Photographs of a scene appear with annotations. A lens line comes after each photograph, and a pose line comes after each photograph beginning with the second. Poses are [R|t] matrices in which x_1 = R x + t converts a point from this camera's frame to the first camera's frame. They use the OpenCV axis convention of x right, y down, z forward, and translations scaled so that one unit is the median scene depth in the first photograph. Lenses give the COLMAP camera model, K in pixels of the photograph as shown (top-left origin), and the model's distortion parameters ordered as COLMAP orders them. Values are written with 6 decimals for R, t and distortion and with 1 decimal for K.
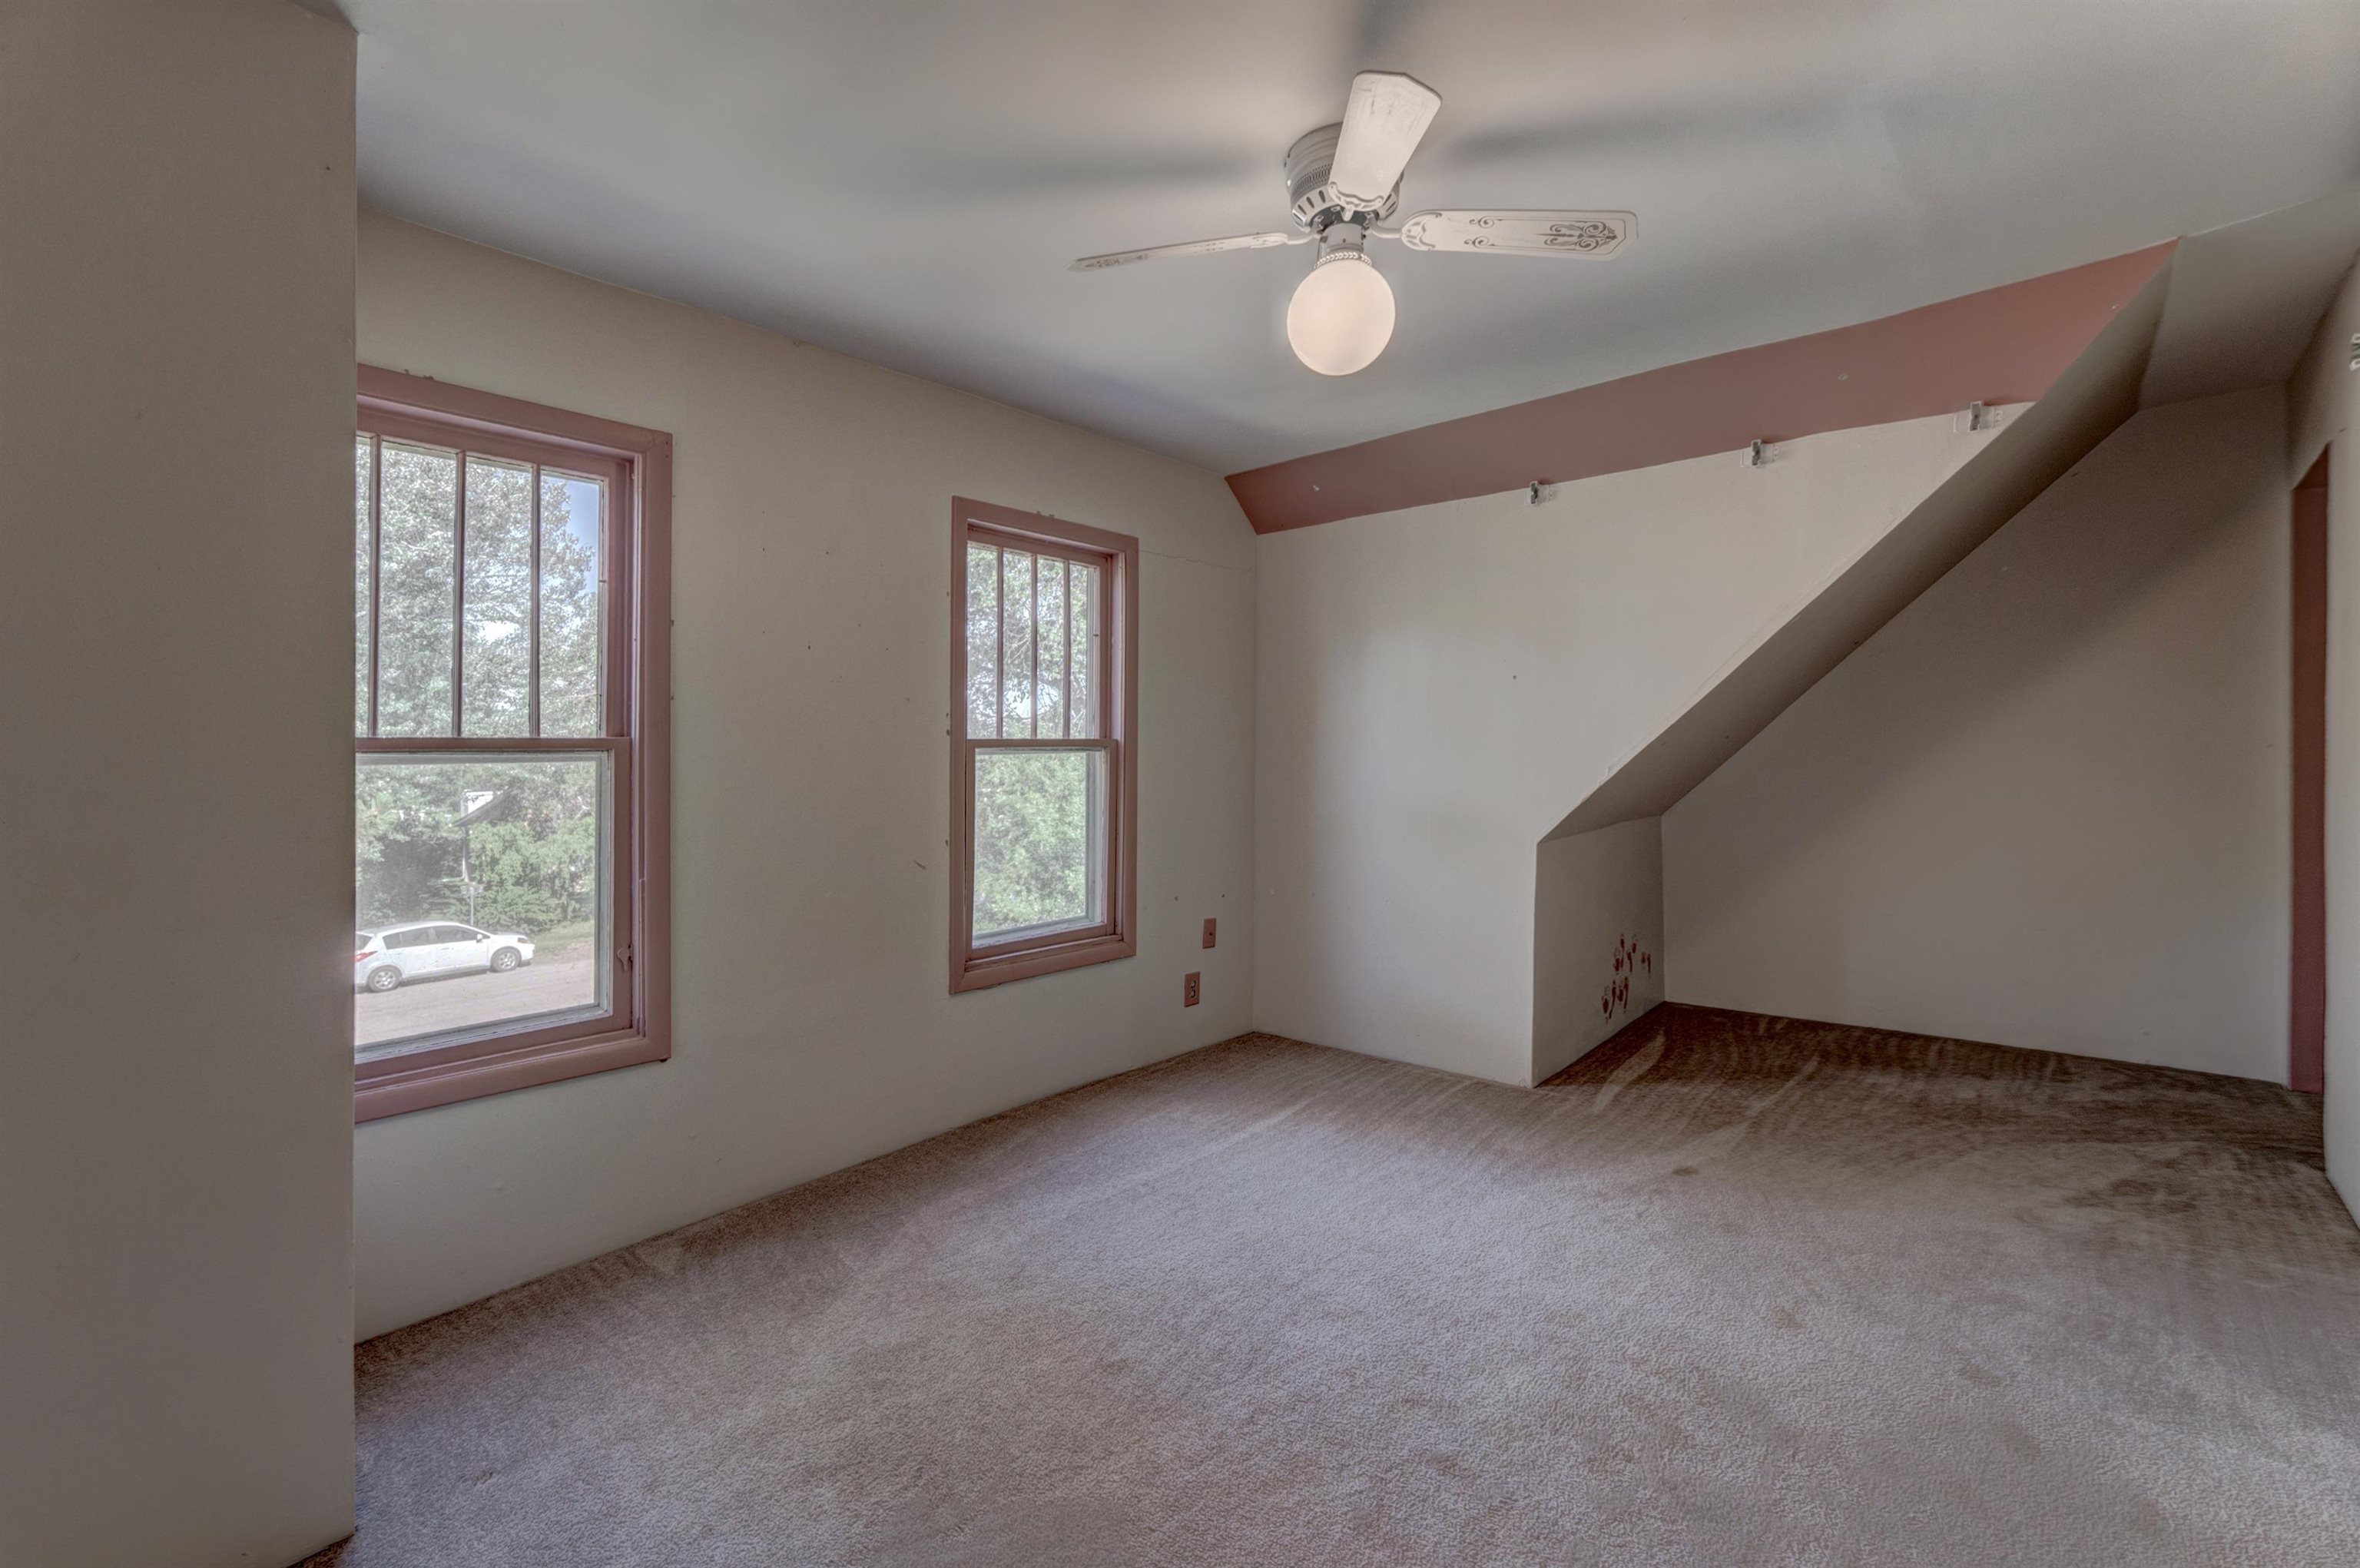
lens RADIAL K [[1009.0, 0, 1174.0], [0, 1009.0, 788.2], [0, 0, 1]] dist [0.004019, 0.000316]
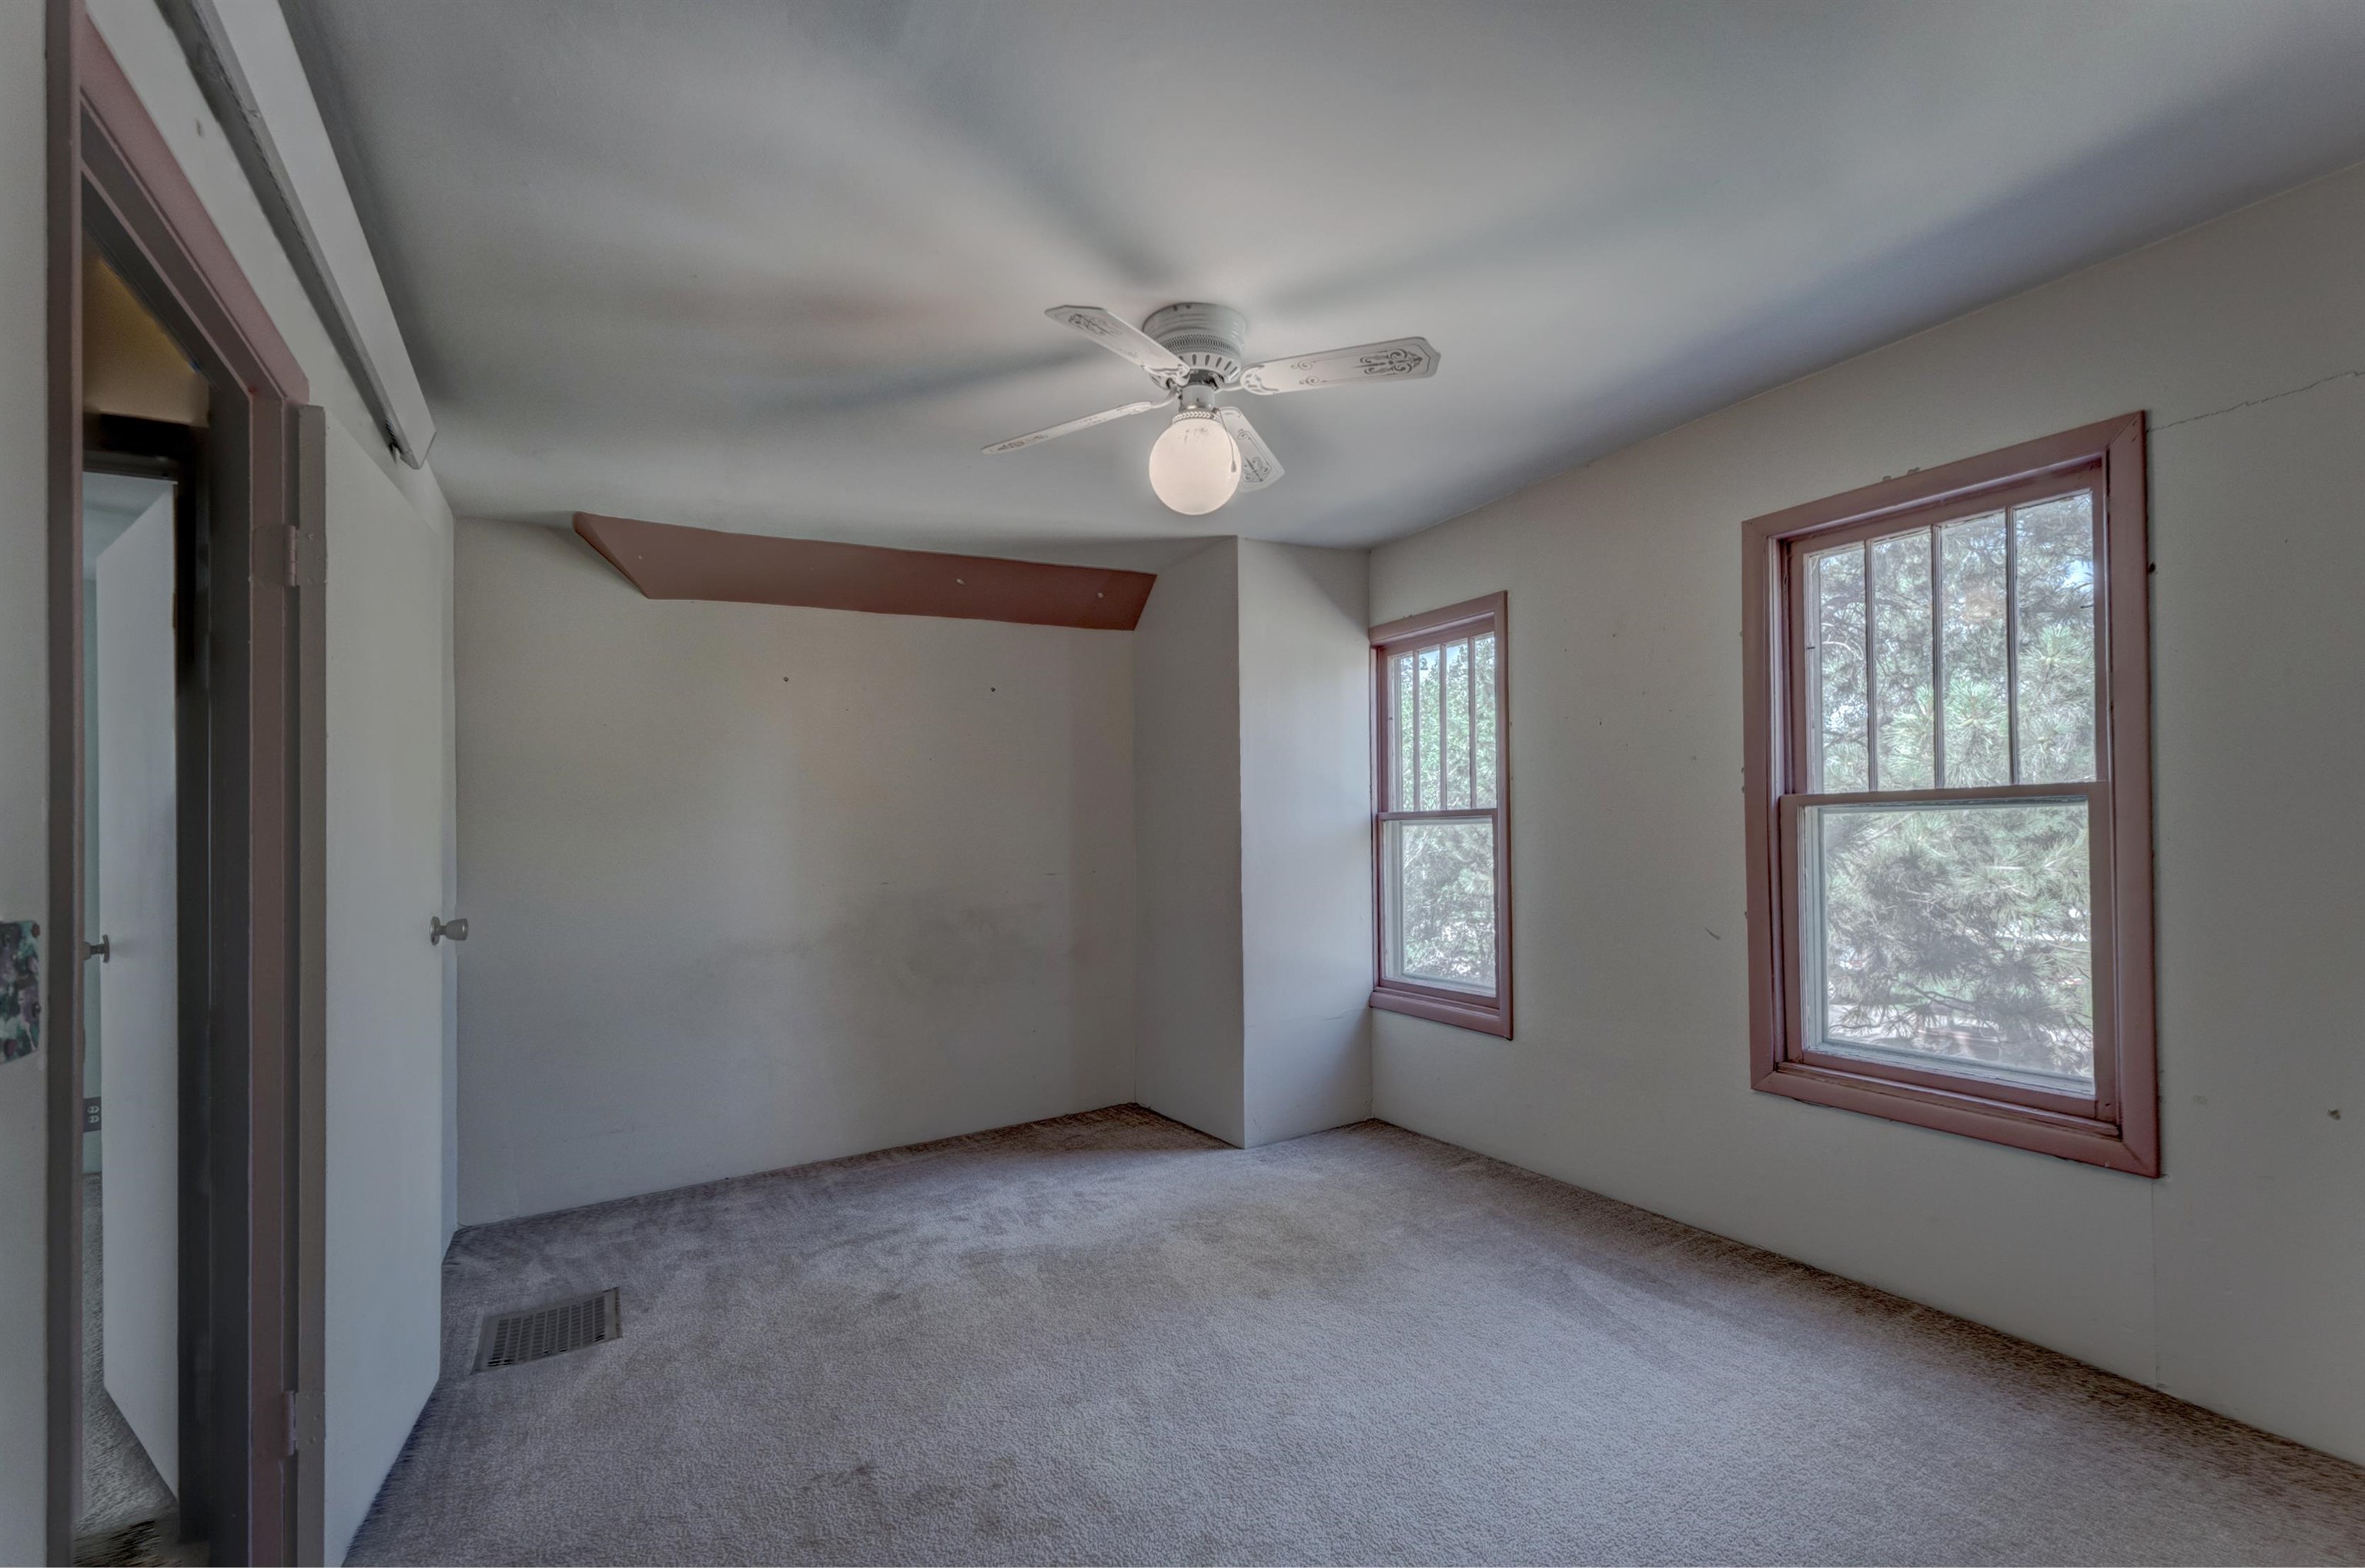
lens RADIAL K [[1011.1, 0, 1176.4], [0, 1011.1, 788.2], [0, 0, 1]] dist [0.004019, 0.000316]
pose [[-0.326058, -0.019145, -0.945156, 0.702353], [-0.004123, 0.999814, -0.018830, -0.033880], [0.945341, -0.002243, -0.326076, 0.743493]]
